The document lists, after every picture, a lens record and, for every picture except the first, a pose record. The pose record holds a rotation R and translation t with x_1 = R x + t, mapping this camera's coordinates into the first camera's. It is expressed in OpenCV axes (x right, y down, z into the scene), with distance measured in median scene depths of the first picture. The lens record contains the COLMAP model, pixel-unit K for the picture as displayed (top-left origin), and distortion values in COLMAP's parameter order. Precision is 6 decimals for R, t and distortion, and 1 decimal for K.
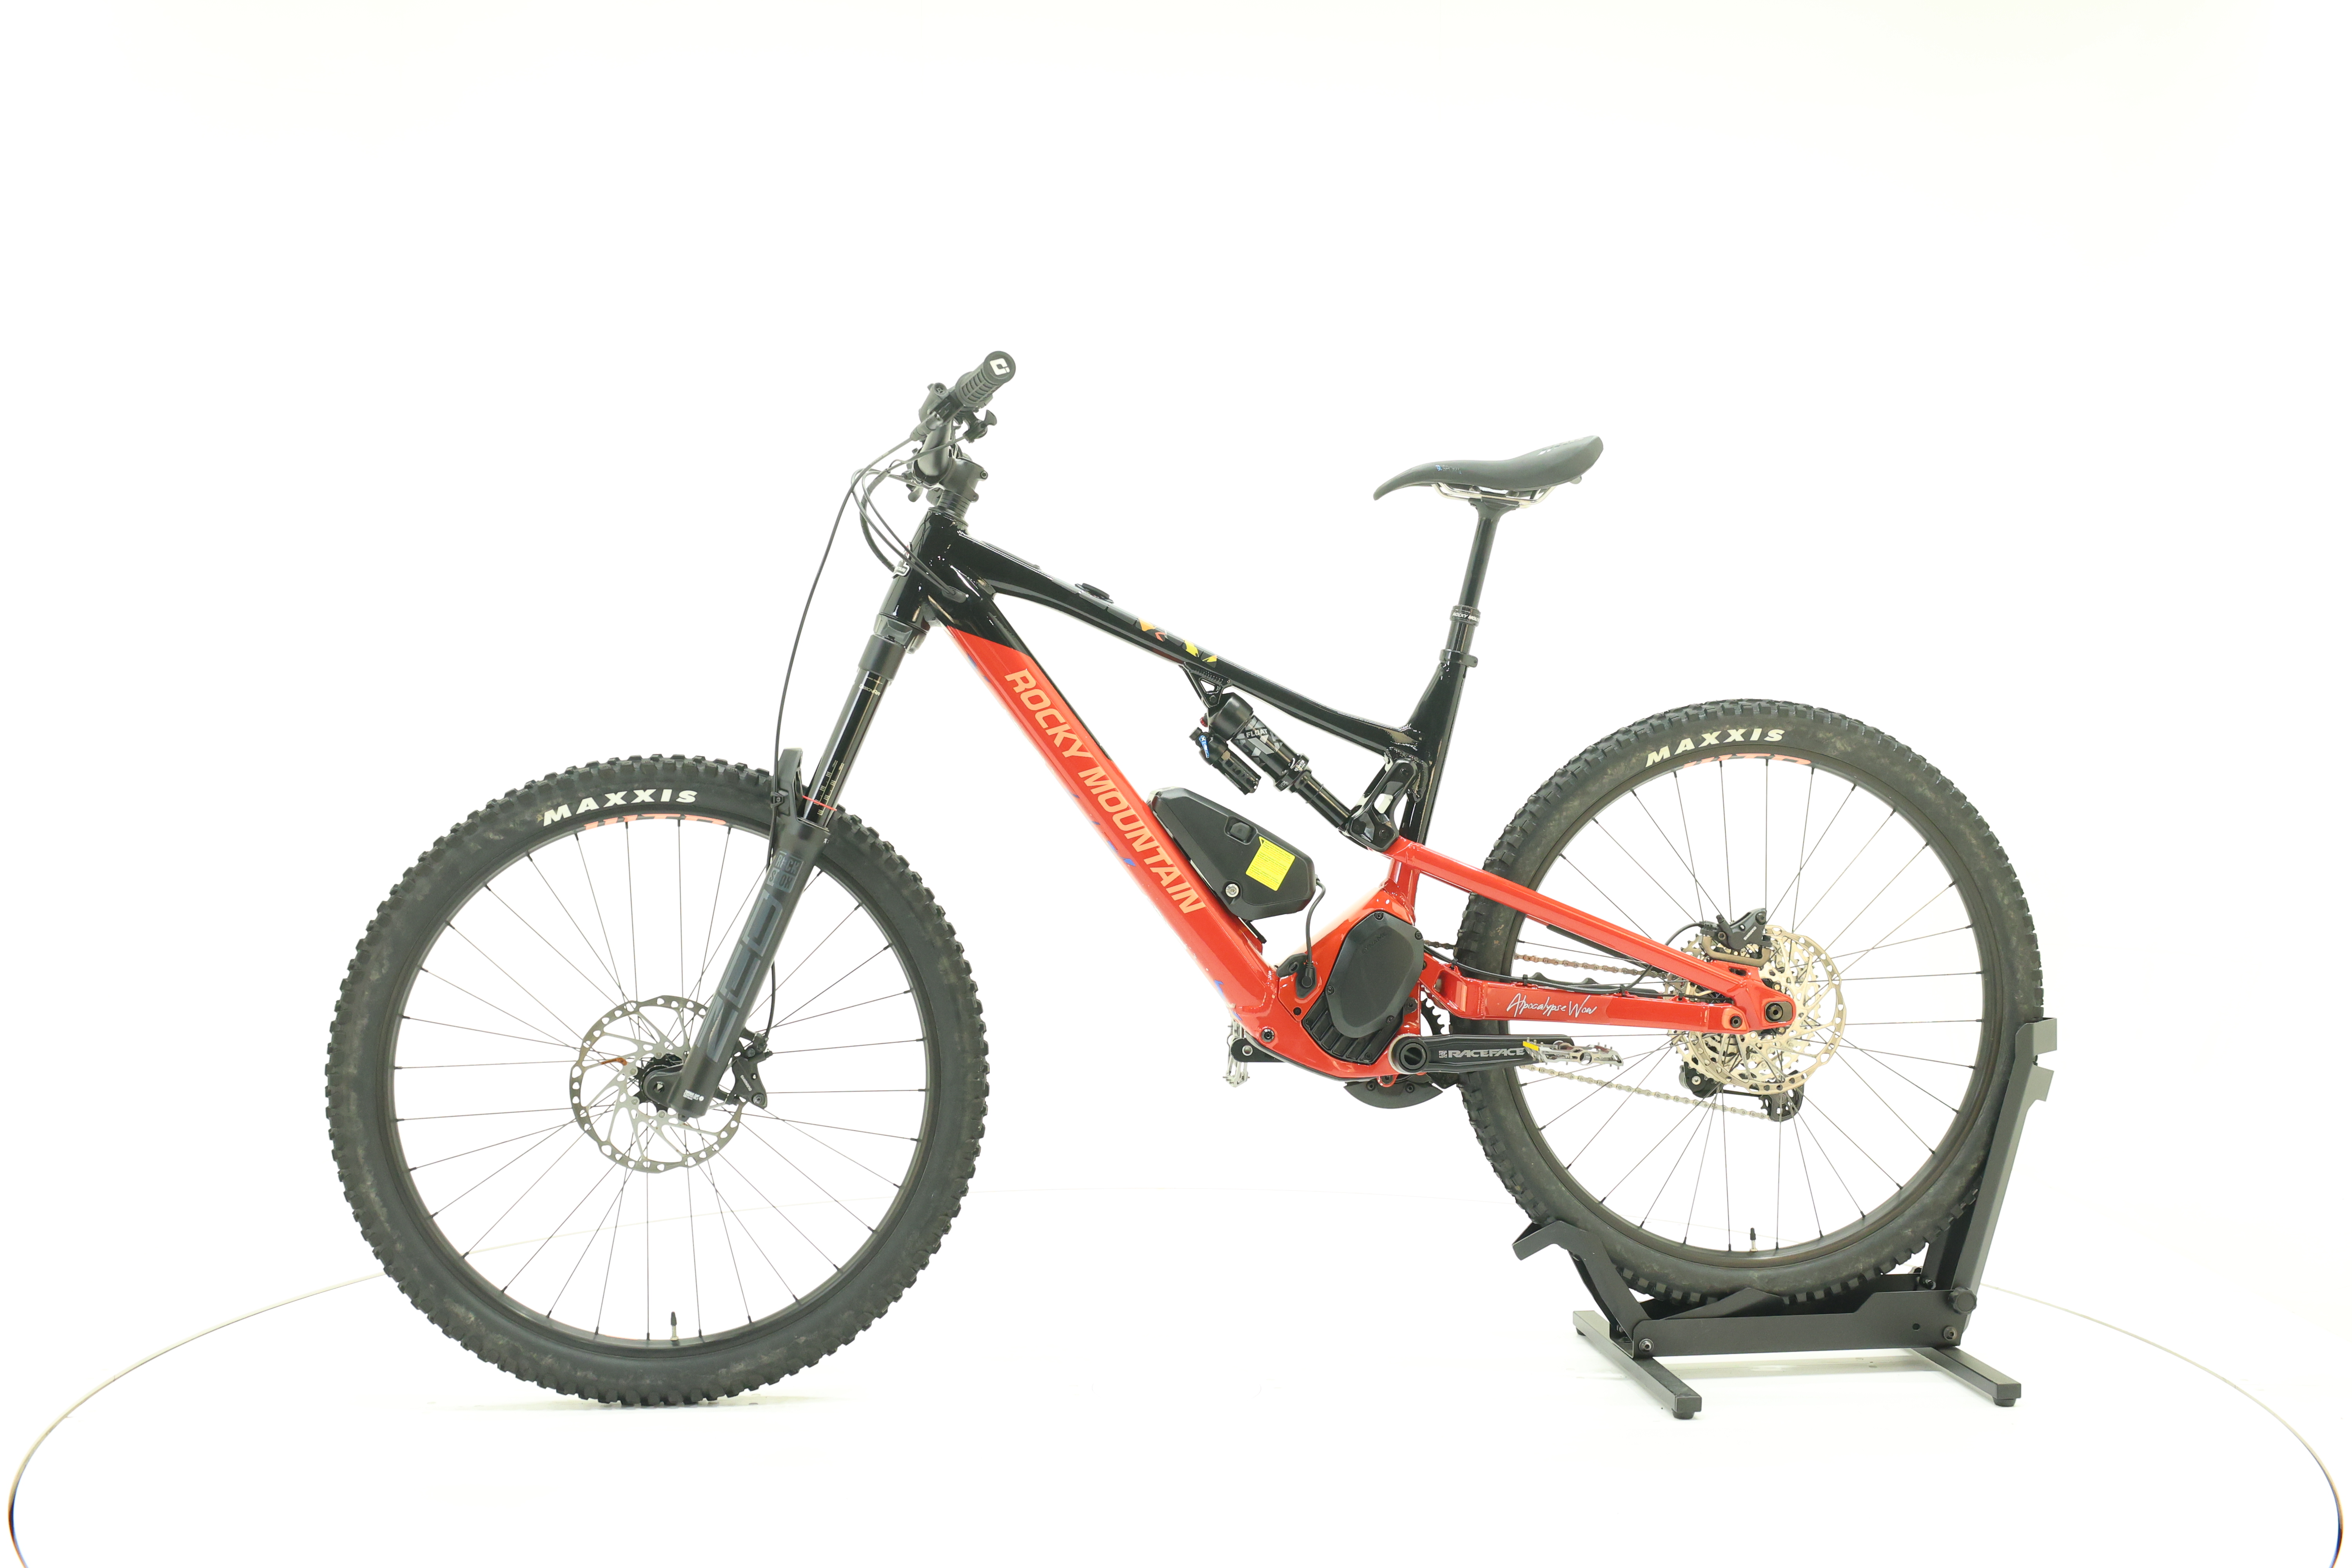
lens RADIAL K [[2526.5, 0, 1179.1], [0, 2526.5, 772.6], [0, 0, 1]] dist [0.003303, 0.000000]
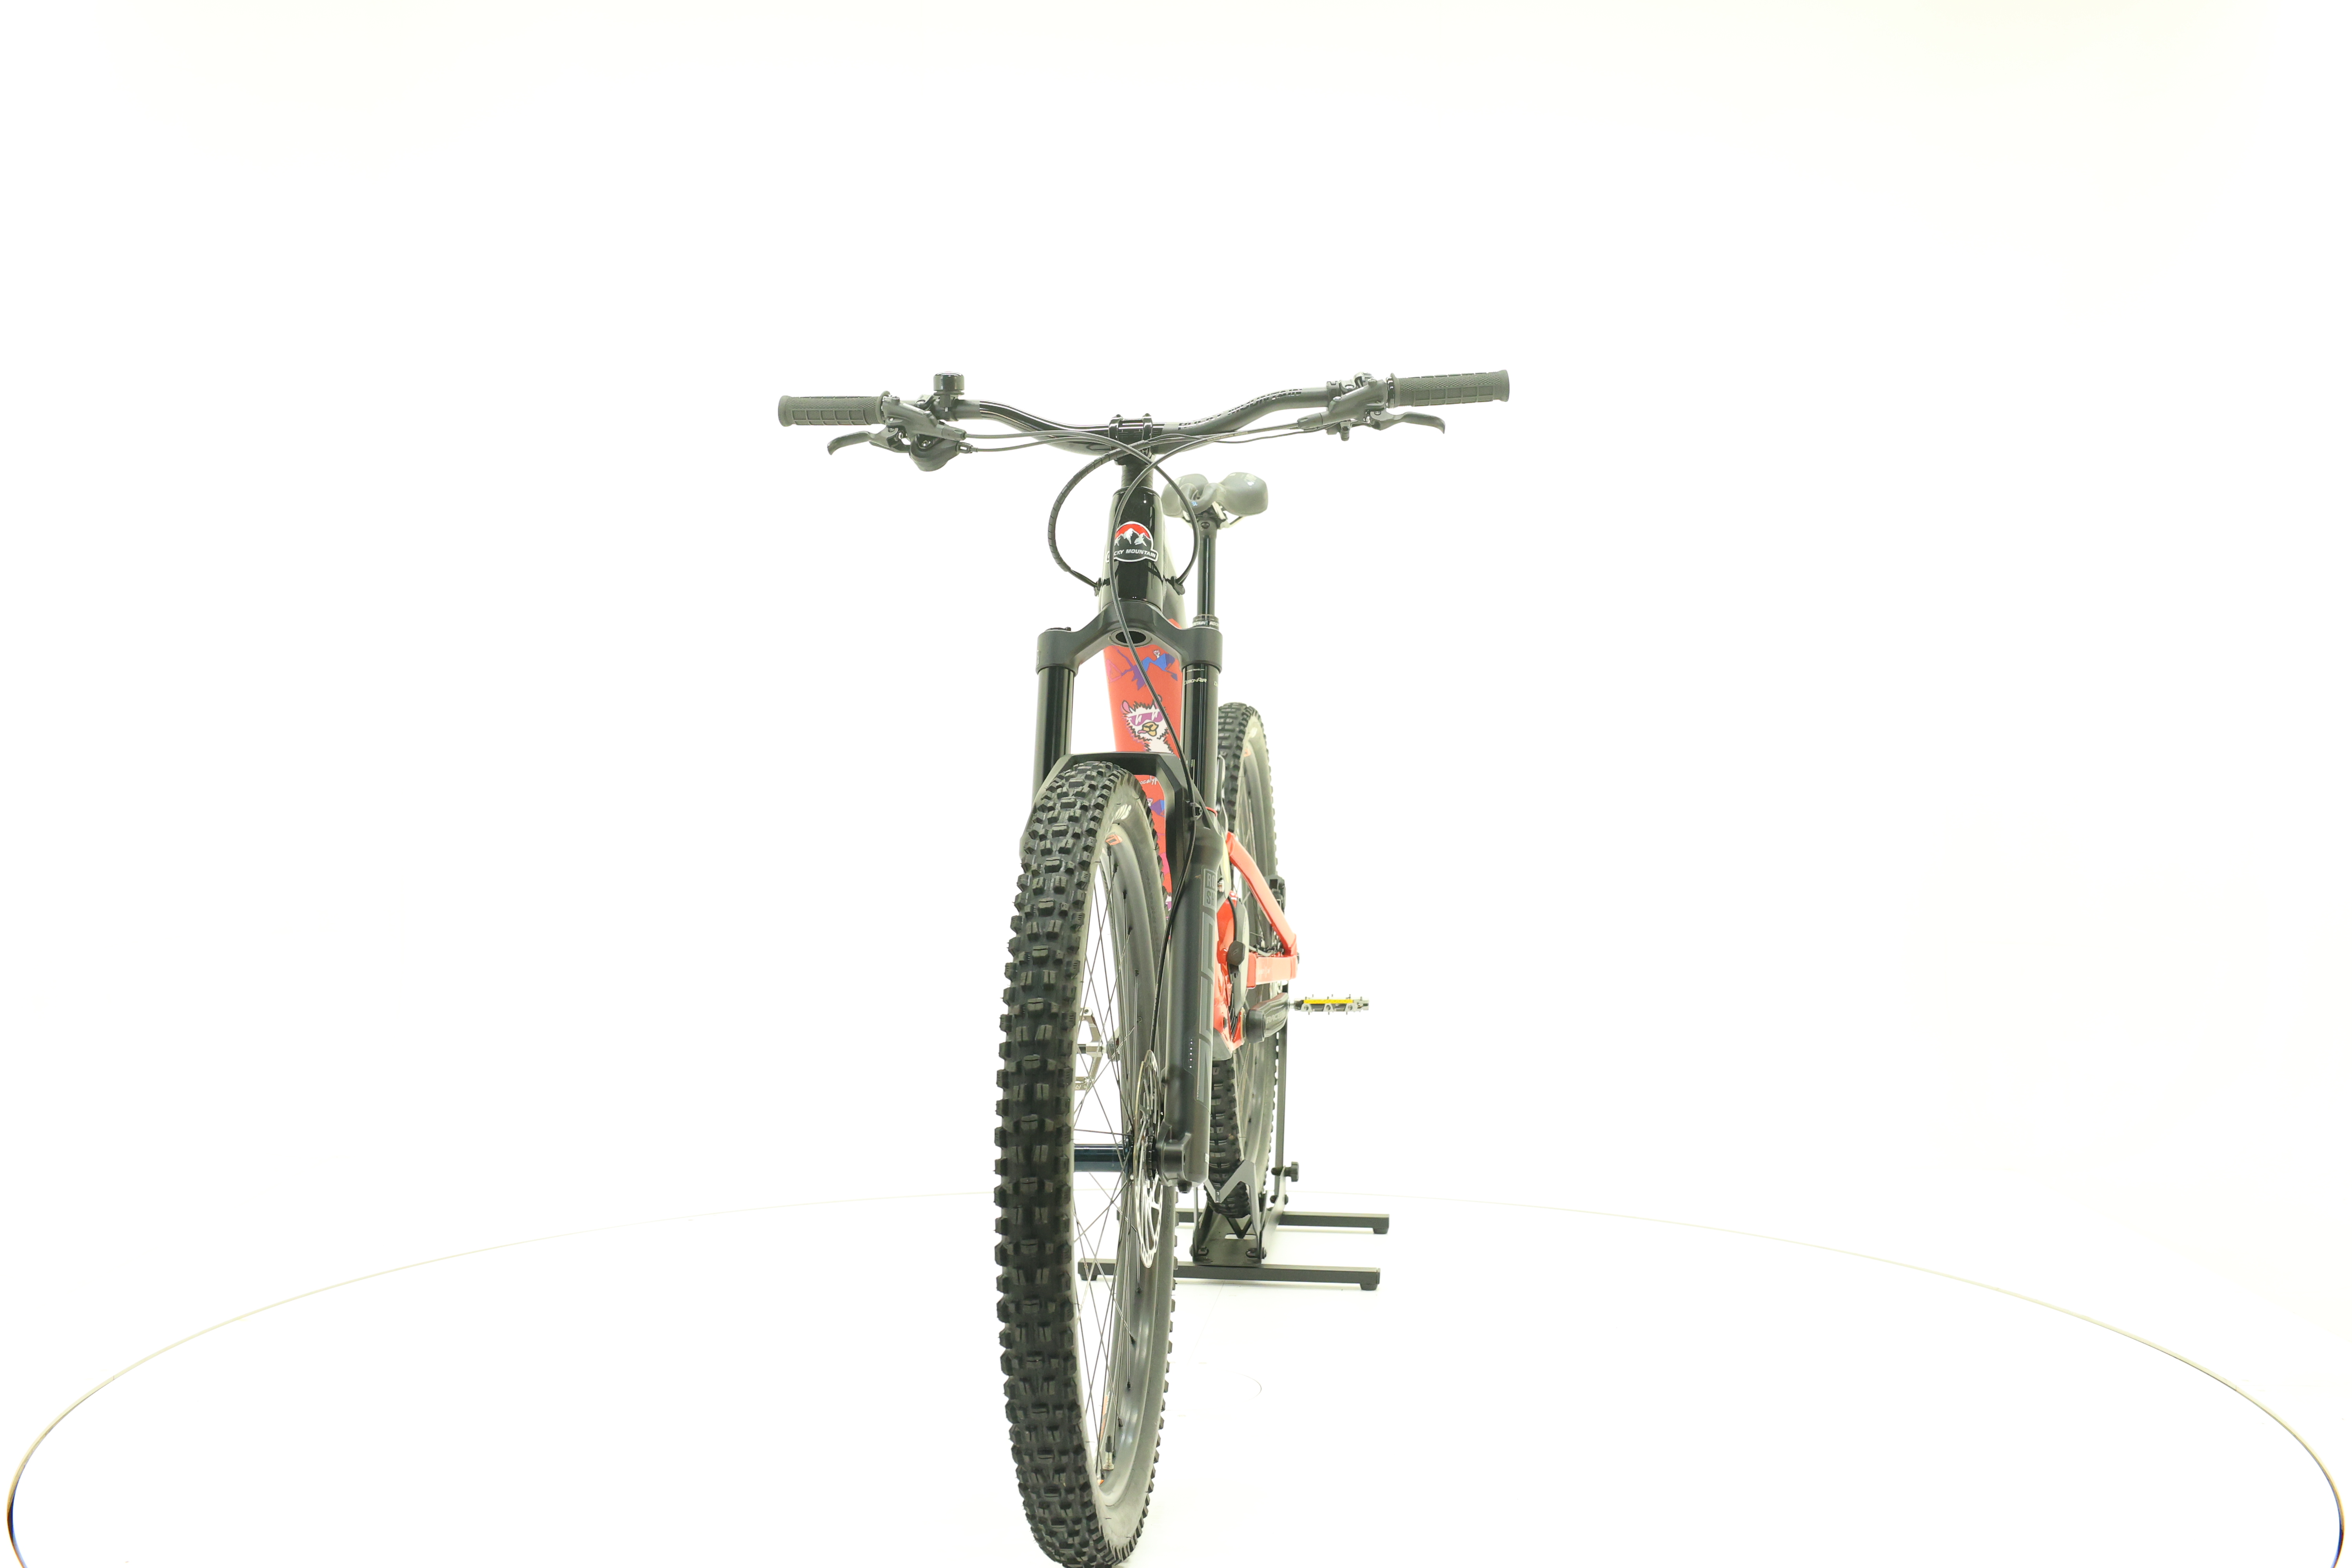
lens RADIAL K [[2526.5, 0, 1175.6], [0, 2526.5, 790.2], [0, 0, 1]] dist [0.003303, 0.000000]
pose [[0.251672, -0.026730, 0.967443, -0.973698], [0.012504, 0.999625, 0.024366, -0.017695], [-0.967732, 0.005965, 0.251912, 0.755879]]
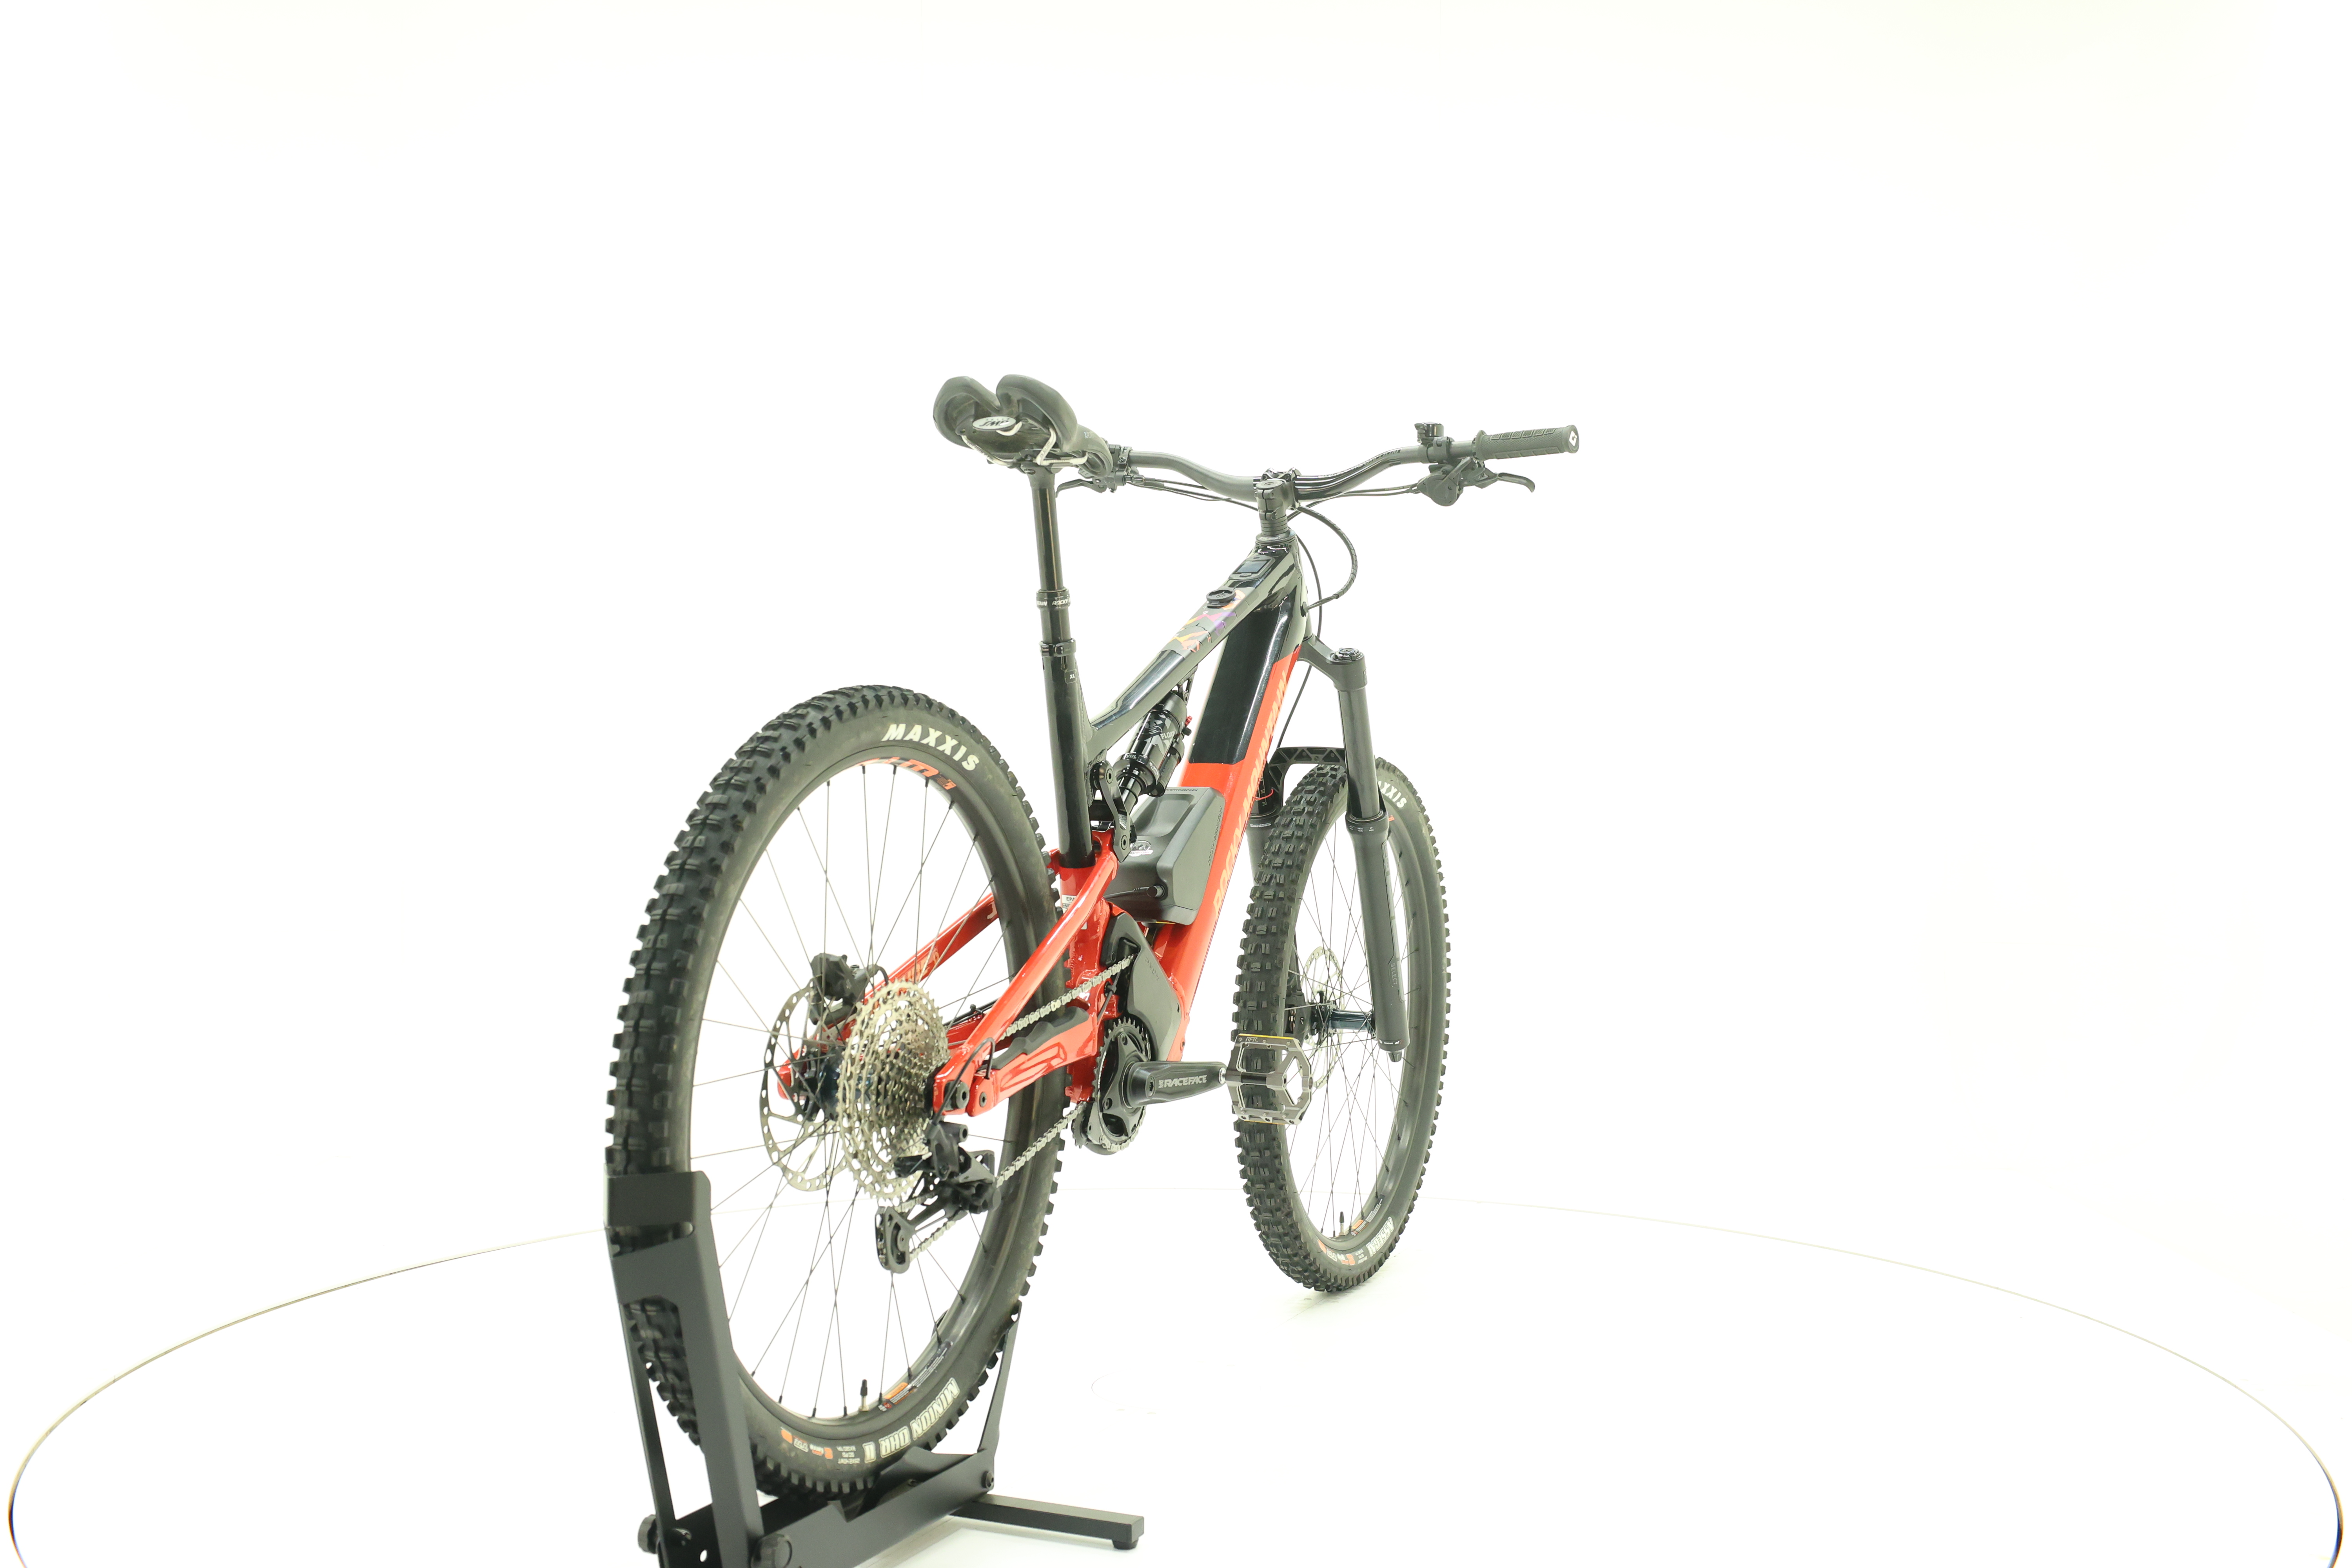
lens RADIAL K [[2526.5, 0, 1175.3], [0, 2526.5, 780.2], [0, 0, 1]] dist [0.003303, 0.000000]
pose [[-0.521189, 0.011039, -0.853370, 0.860616], [-0.018495, 0.999535, 0.024225, -0.021517], [0.853241, 0.028409, -0.520743, 1.531950]]
